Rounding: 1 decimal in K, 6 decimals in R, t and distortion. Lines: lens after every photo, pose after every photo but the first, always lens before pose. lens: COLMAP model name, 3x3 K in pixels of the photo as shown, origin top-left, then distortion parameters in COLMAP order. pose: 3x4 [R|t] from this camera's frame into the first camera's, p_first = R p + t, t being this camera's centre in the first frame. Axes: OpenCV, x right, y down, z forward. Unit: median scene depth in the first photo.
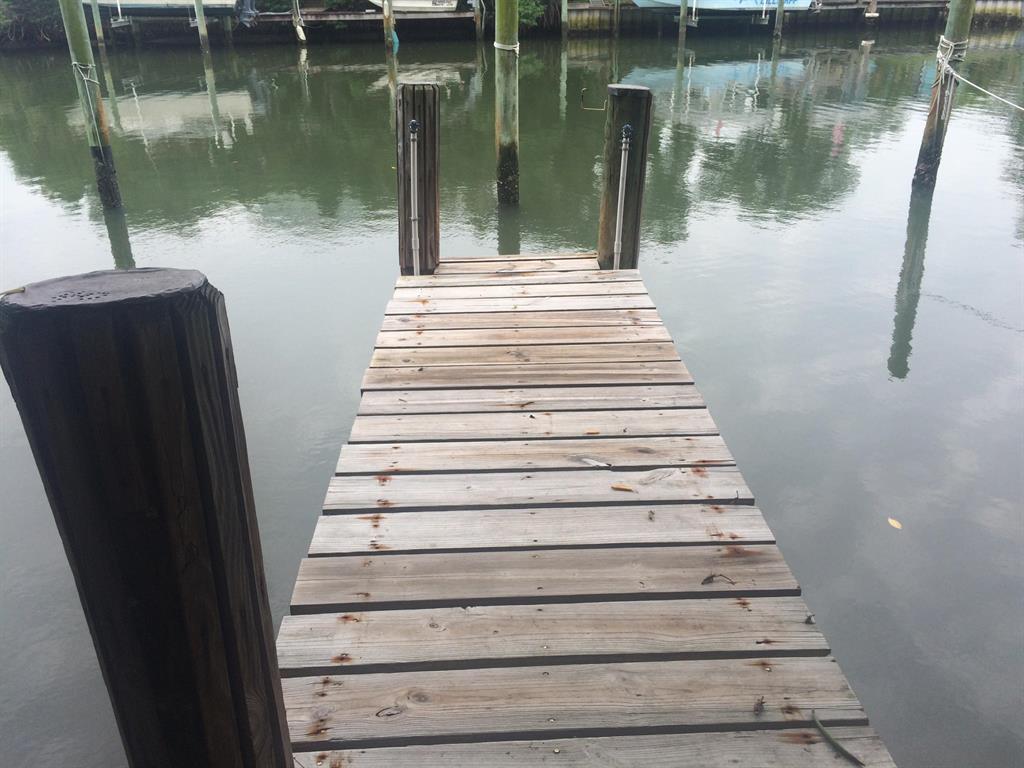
lens RADIAL K [[879.5, 0, 512.0], [0, 879.5, 384.0], [0, 0, 1]] dist [0.088252, -0.125784]
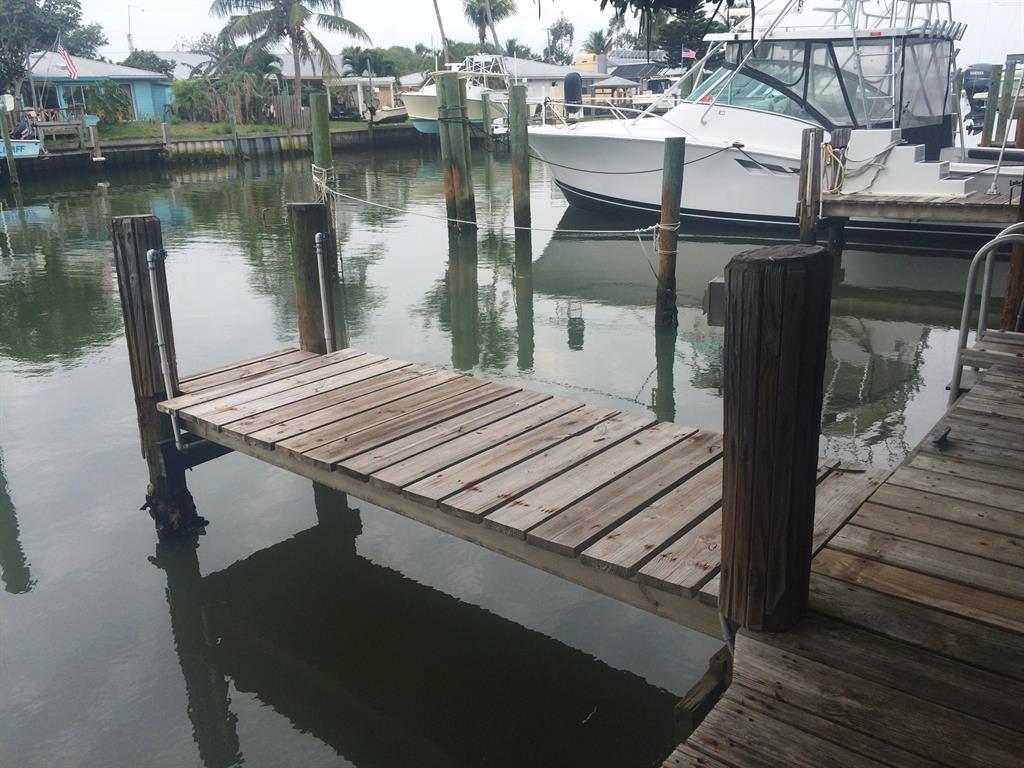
lens RADIAL K [[879.5, 0, 512.0], [0, 879.5, 384.0], [0, 0, 1]] dist [0.088252, -0.125784]
pose [[0.669473, -0.231824, 0.705736, -0.683466], [0.331427, 0.943470, -0.004480, -0.007253], [-0.664802, 0.236899, 0.708461, 0.025989]]
